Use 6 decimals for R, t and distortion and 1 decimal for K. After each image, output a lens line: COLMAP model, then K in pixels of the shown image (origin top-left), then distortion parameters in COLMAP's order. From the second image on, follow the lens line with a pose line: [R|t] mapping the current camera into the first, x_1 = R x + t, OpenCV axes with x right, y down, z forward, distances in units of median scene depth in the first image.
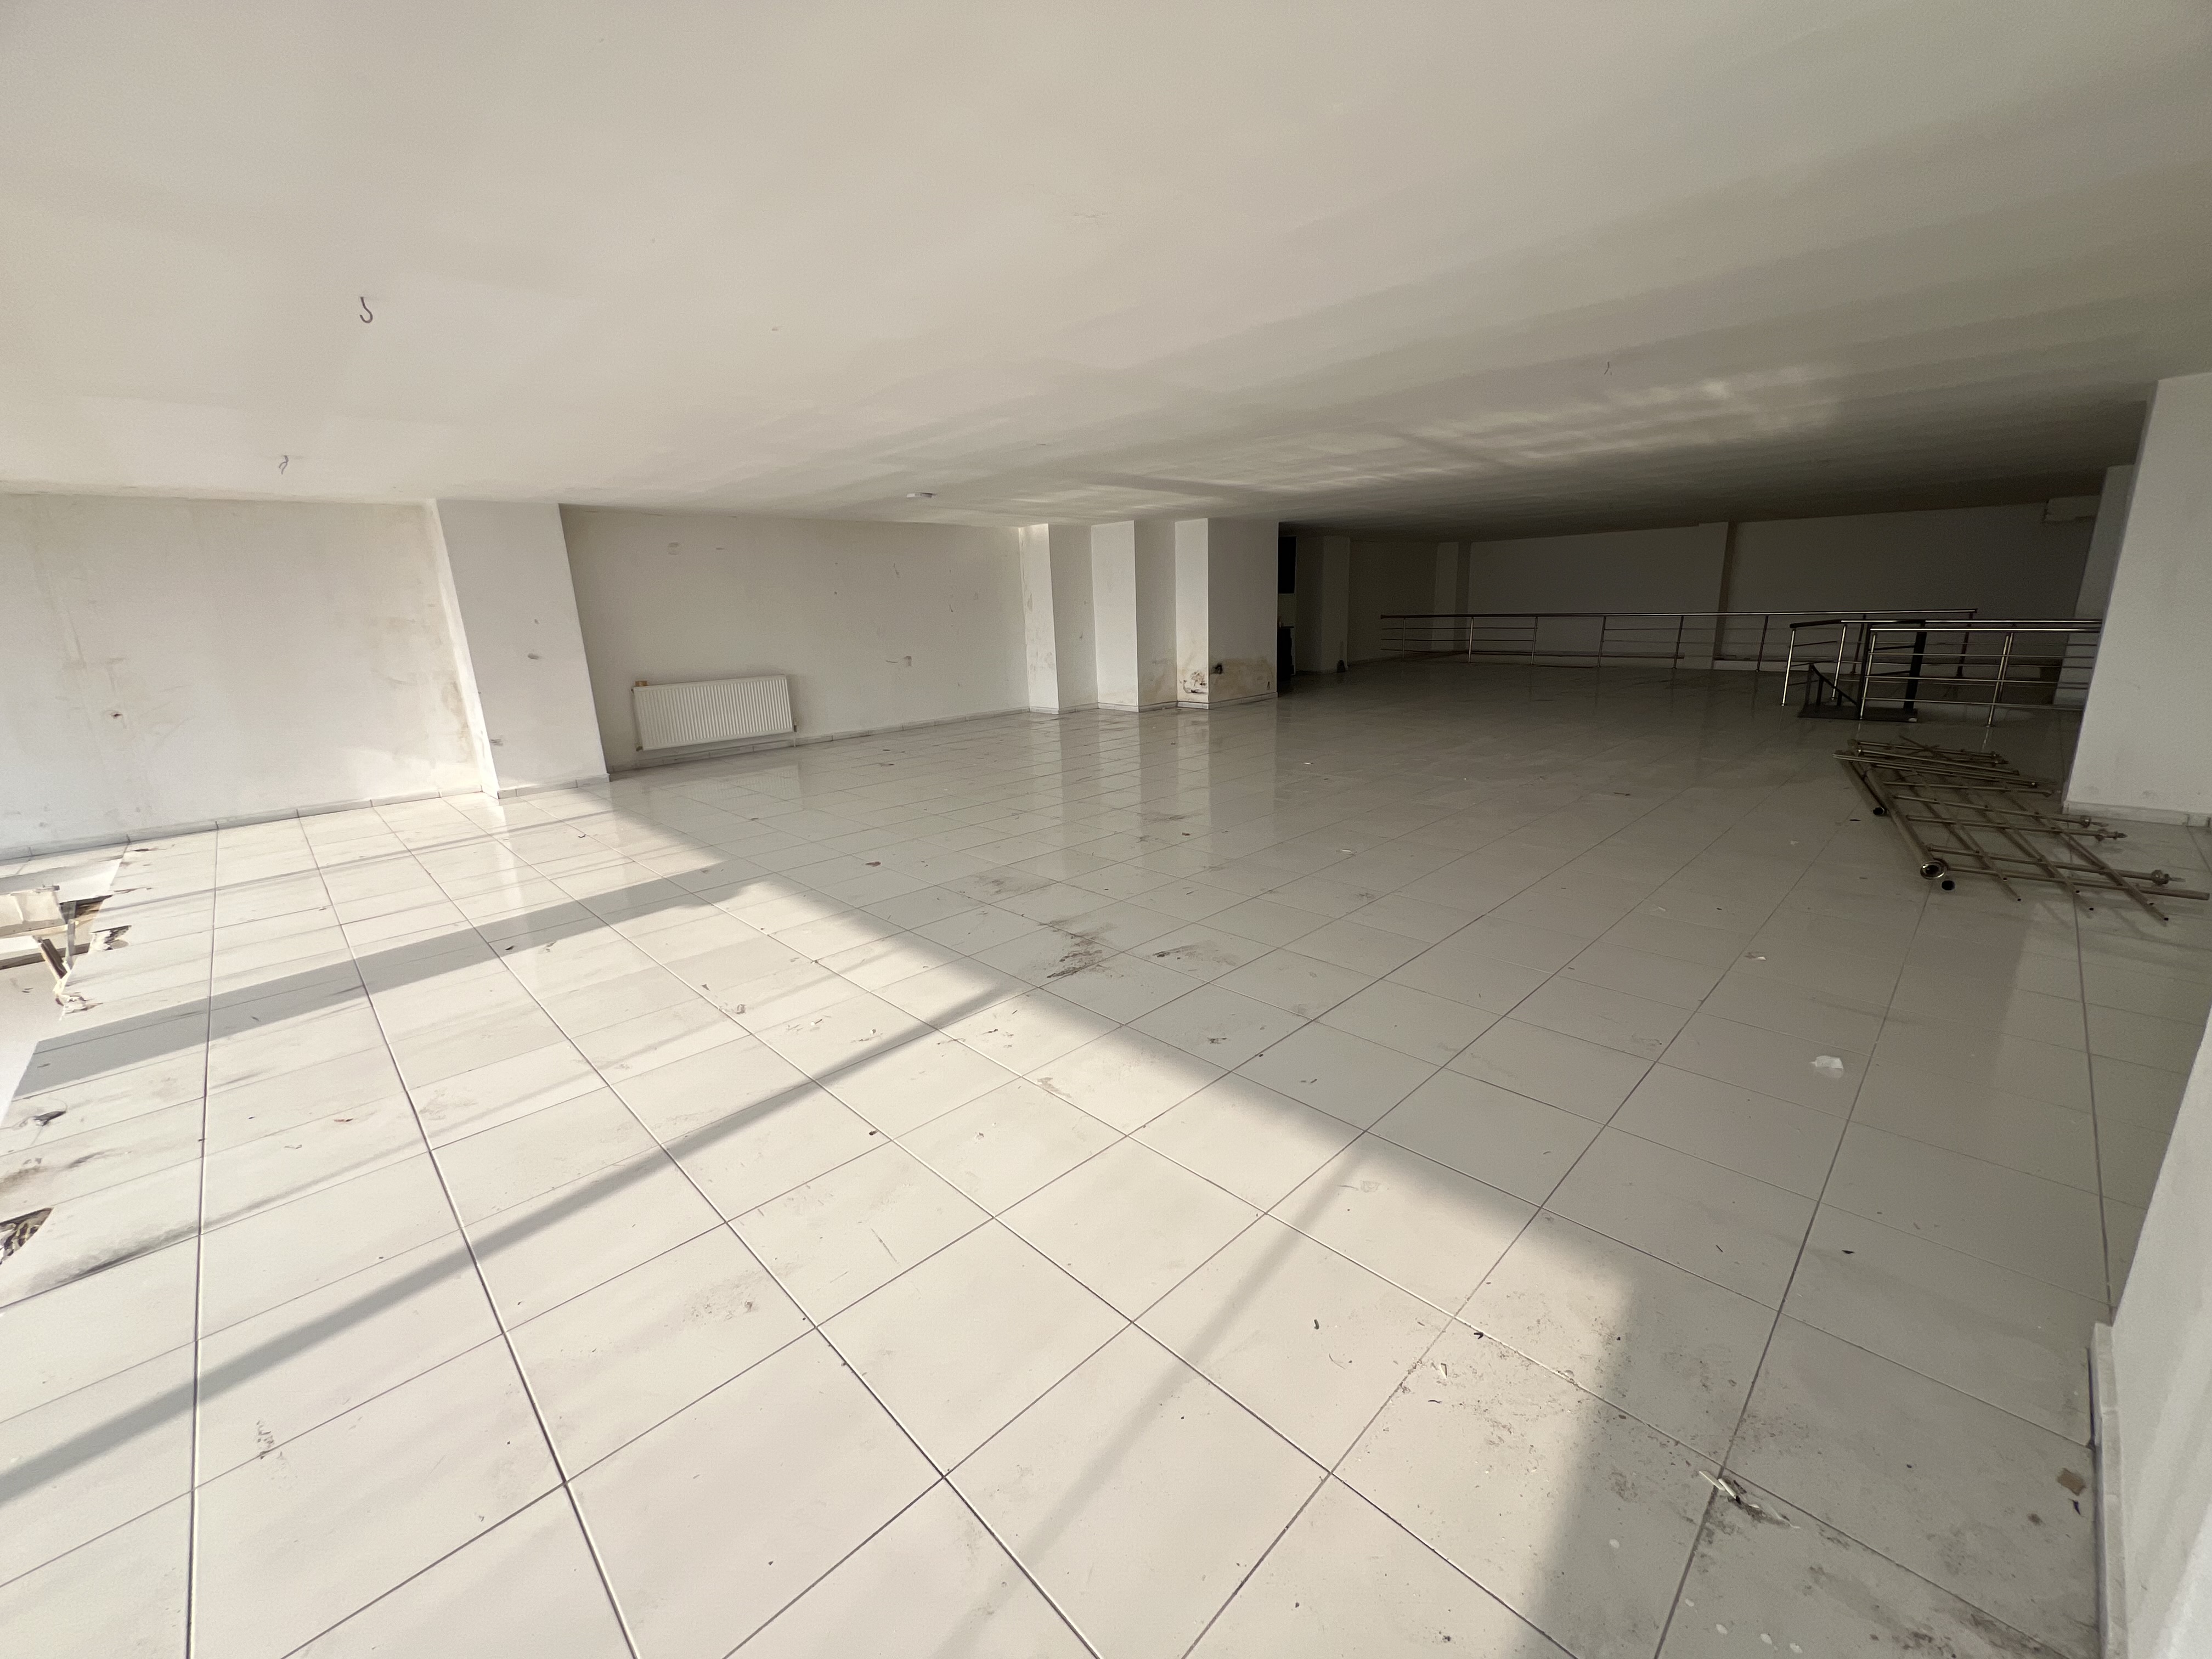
lens RADIAL K [[883.4, 0, 1106.0], [0, 883.4, 829.3], [0, 0, 1]] dist [-0.004614, 0.000360]
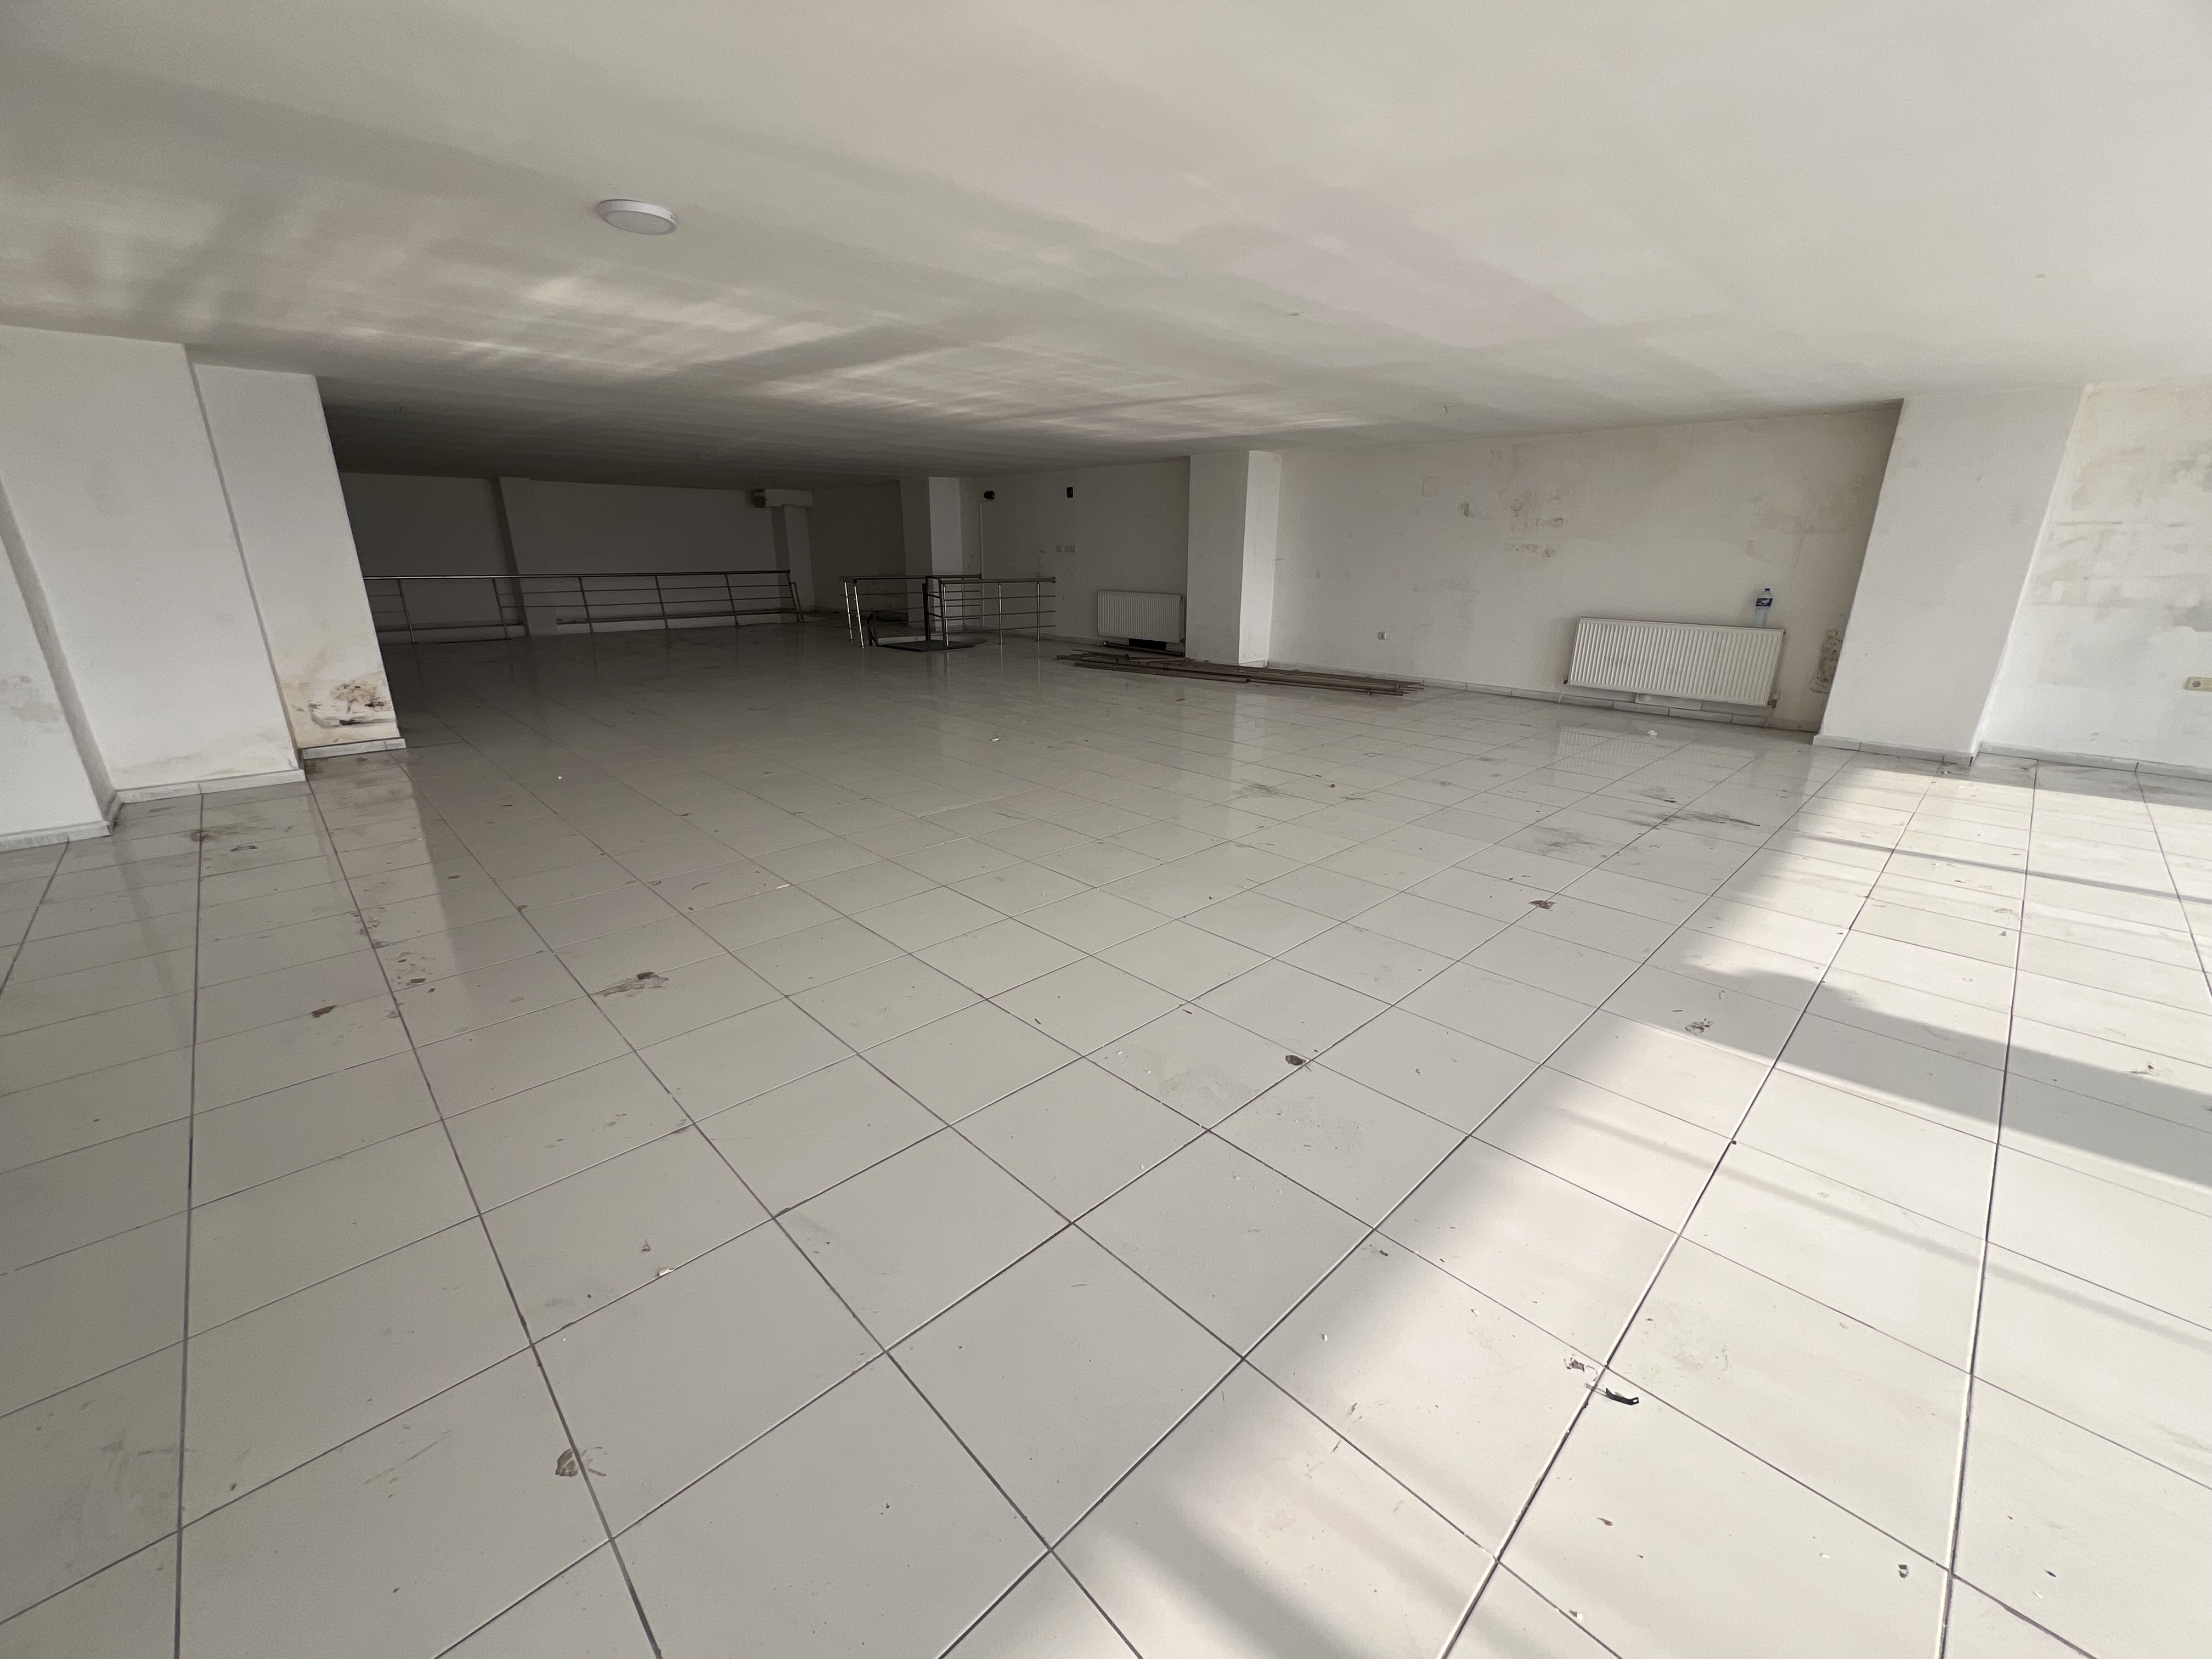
lens RADIAL K [[883.4, 0, 1103.6], [0, 883.4, 825.5], [0, 0, 1]] dist [-0.004614, 0.000360]
pose [[0.008355, -0.270123, 0.962789, -0.501219], [0.243981, 0.934275, 0.260006, -0.156441], [-0.969744, 0.232730, 0.073711, 0.684992]]
